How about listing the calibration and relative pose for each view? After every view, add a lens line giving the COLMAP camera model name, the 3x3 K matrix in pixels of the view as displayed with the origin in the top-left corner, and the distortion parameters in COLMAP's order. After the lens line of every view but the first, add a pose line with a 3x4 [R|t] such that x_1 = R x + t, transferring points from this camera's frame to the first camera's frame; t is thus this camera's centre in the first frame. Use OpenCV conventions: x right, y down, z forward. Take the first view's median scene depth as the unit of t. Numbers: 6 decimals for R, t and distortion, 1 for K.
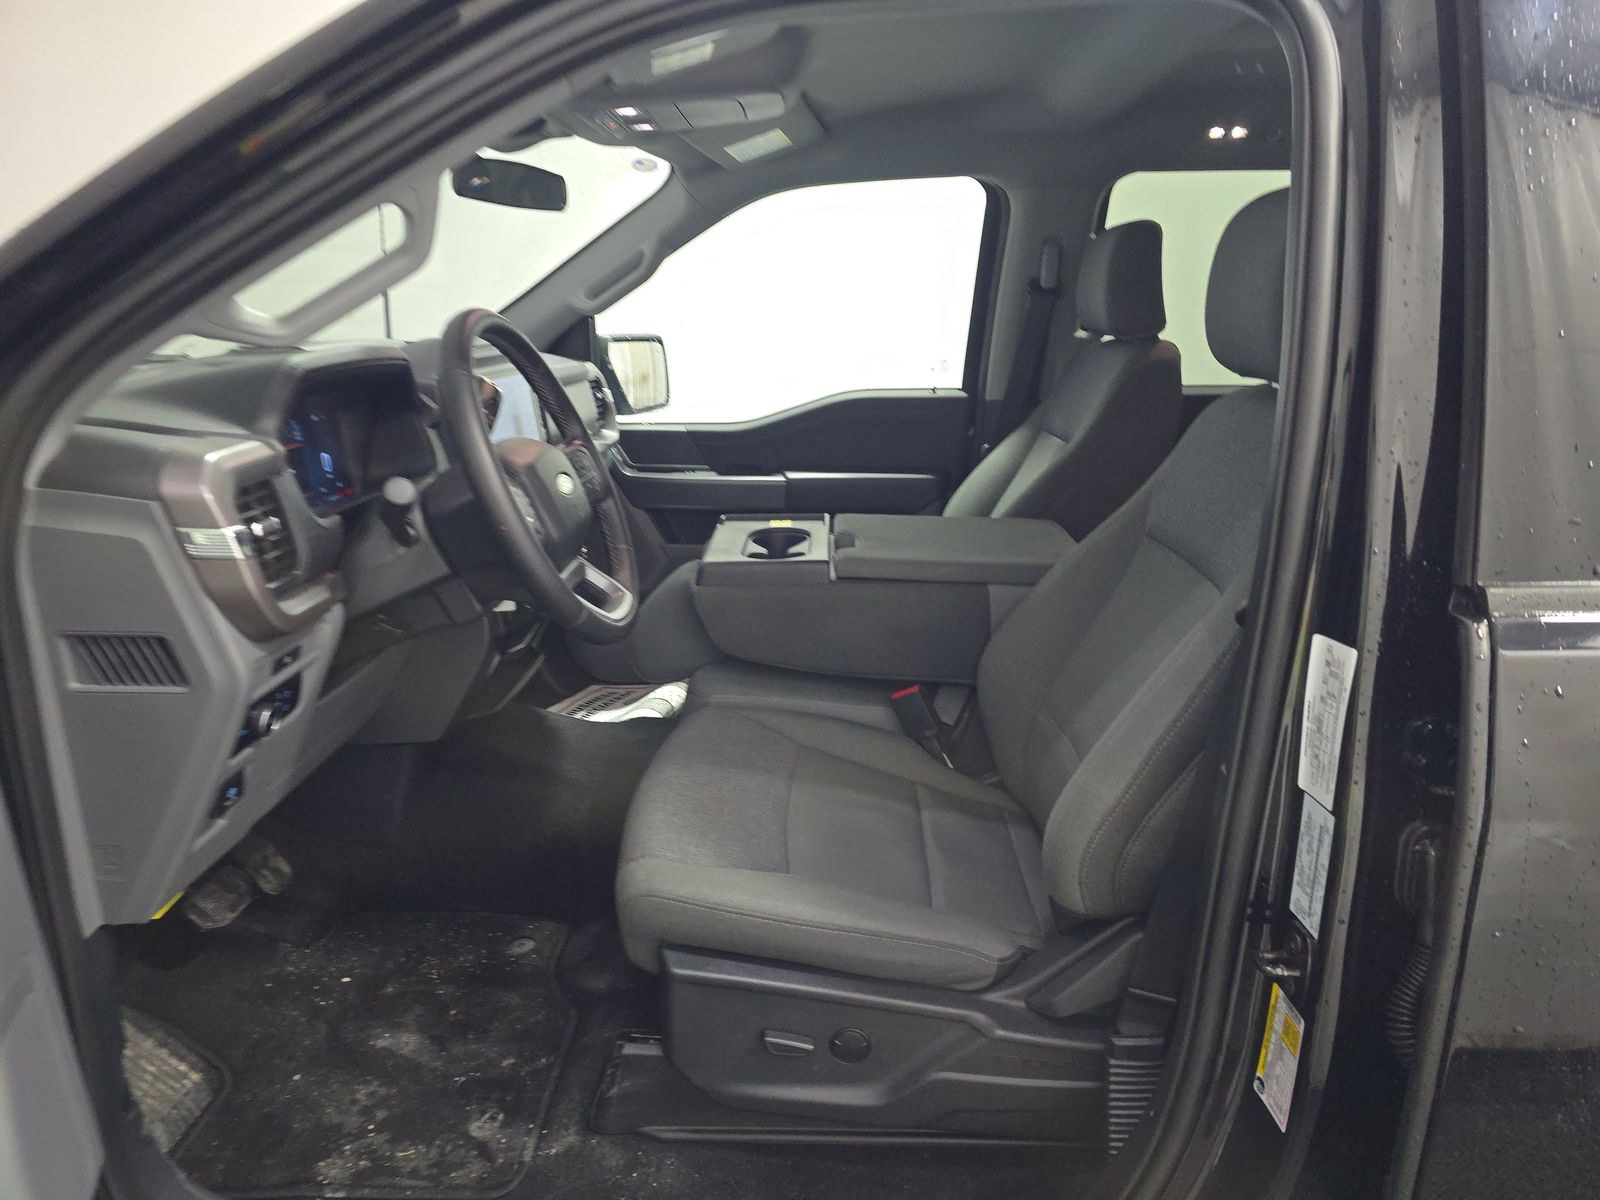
lens RADIAL K [[1052.5, 0, 800.0], [0, 1052.5, 600.0], [0, 0, 1]] dist [0.060021, -0.055205]
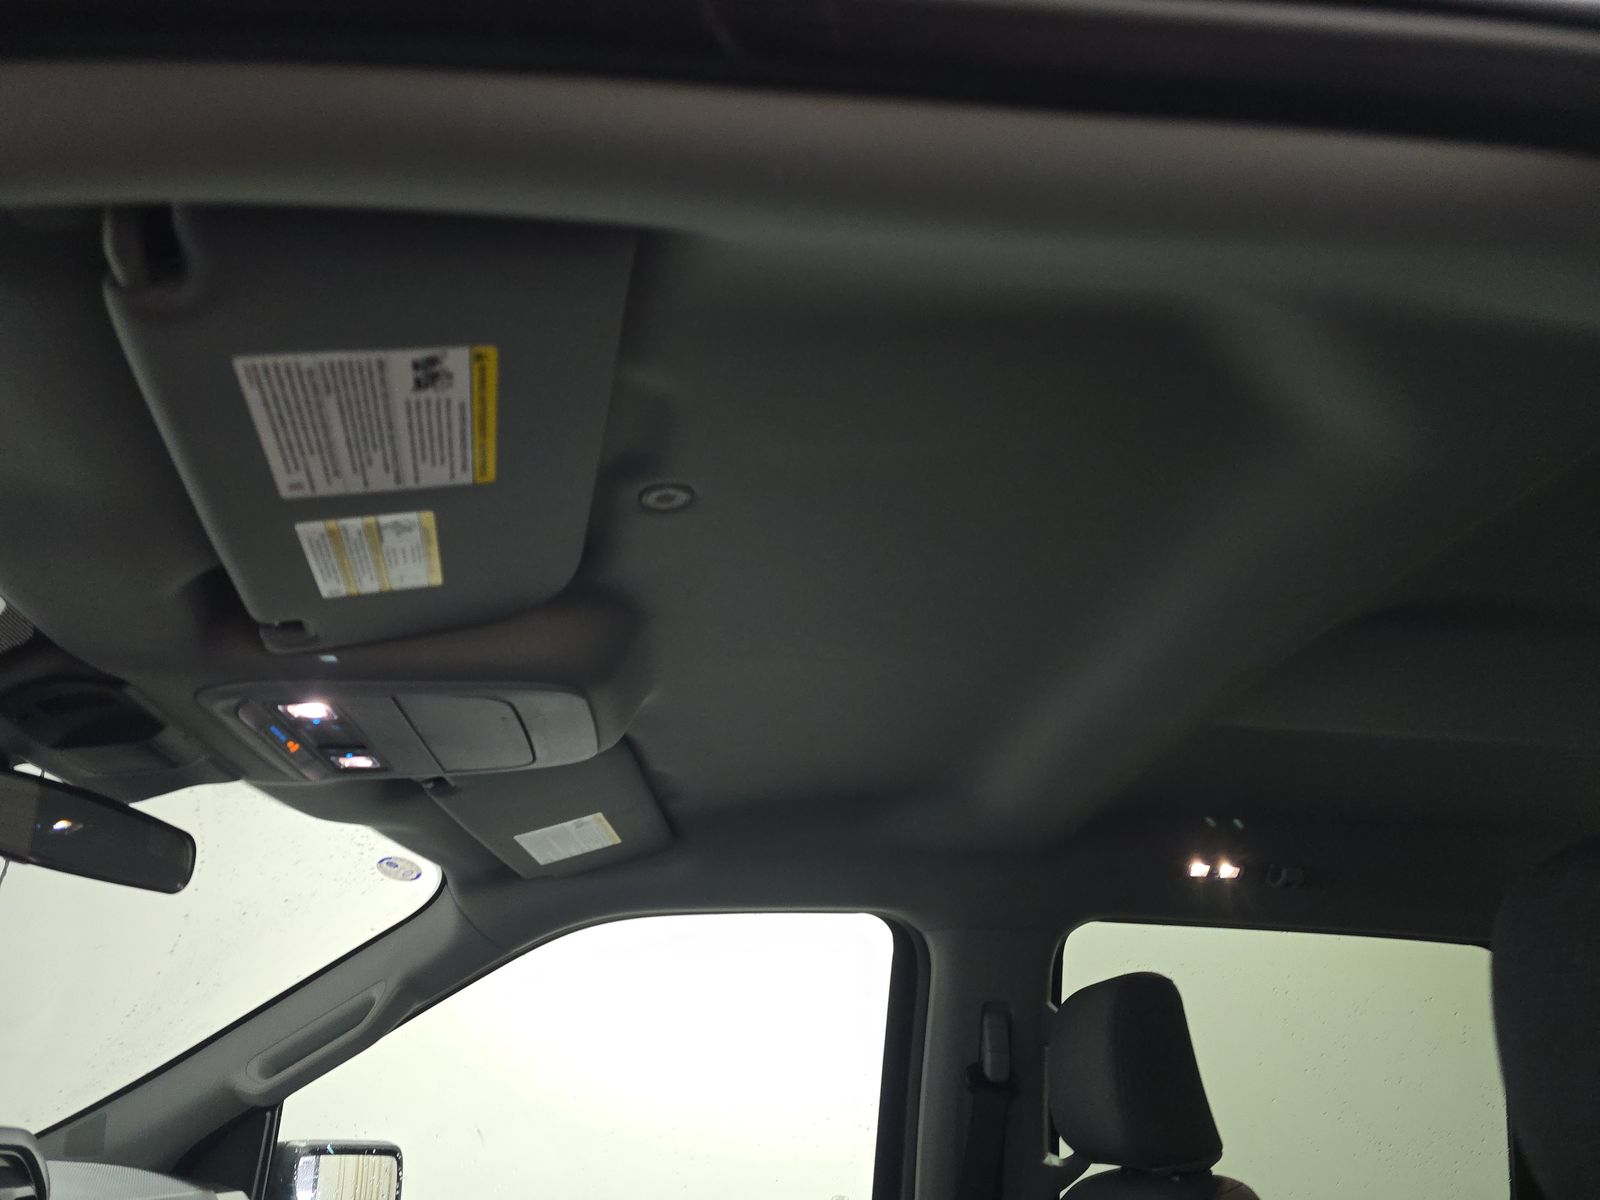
lens RADIAL K [[1052.5, 0, 800.0], [0, 1052.5, 600.0], [0, 0, 1]] dist [0.060021, -0.055205]
pose [[0.991108, 0.081166, 0.105433, 0.020762], [0.008714, 0.751097, -0.660135, -0.087811], [-0.132771, 0.655184, 0.743711, 0.345856]]
